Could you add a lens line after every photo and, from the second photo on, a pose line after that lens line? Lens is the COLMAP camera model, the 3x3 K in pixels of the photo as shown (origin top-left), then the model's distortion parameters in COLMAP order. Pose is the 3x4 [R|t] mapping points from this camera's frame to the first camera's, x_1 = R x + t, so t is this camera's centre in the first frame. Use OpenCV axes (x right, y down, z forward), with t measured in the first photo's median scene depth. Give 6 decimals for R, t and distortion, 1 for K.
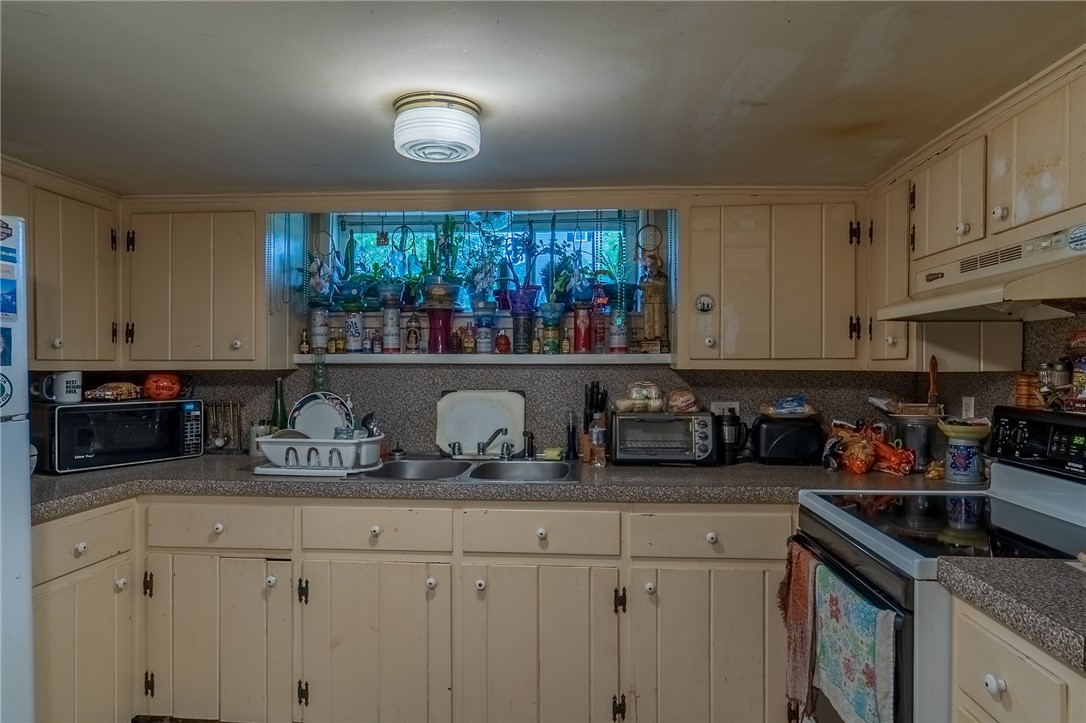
lens RADIAL K [[668.9, 0, 543.6], [0, 668.9, 370.7], [0, 0, 1]] dist [0.002381, 0.001778]
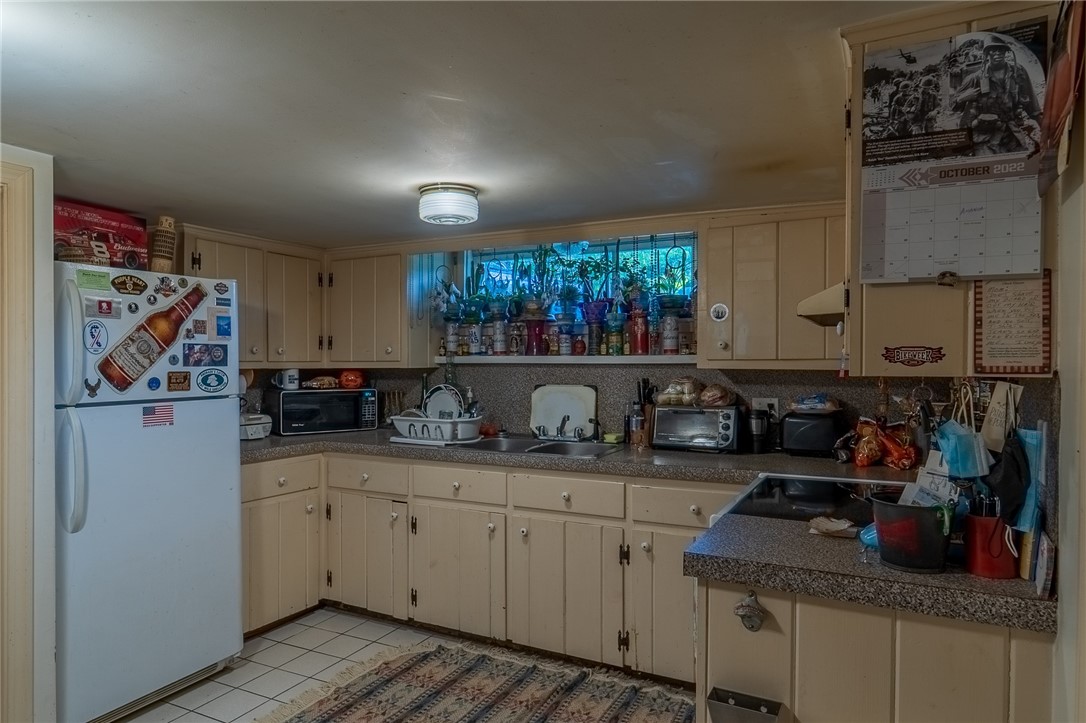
lens RADIAL K [[668.9, 0, 543.6], [0, 668.9, 370.7], [0, 0, 1]] dist [0.002381, 0.001778]
pose [[0.922771, 0.003606, -0.385332, 0.379752], [-0.001626, 0.999984, 0.005466, -0.004154], [0.385346, -0.004417, 0.922762, -0.170149]]
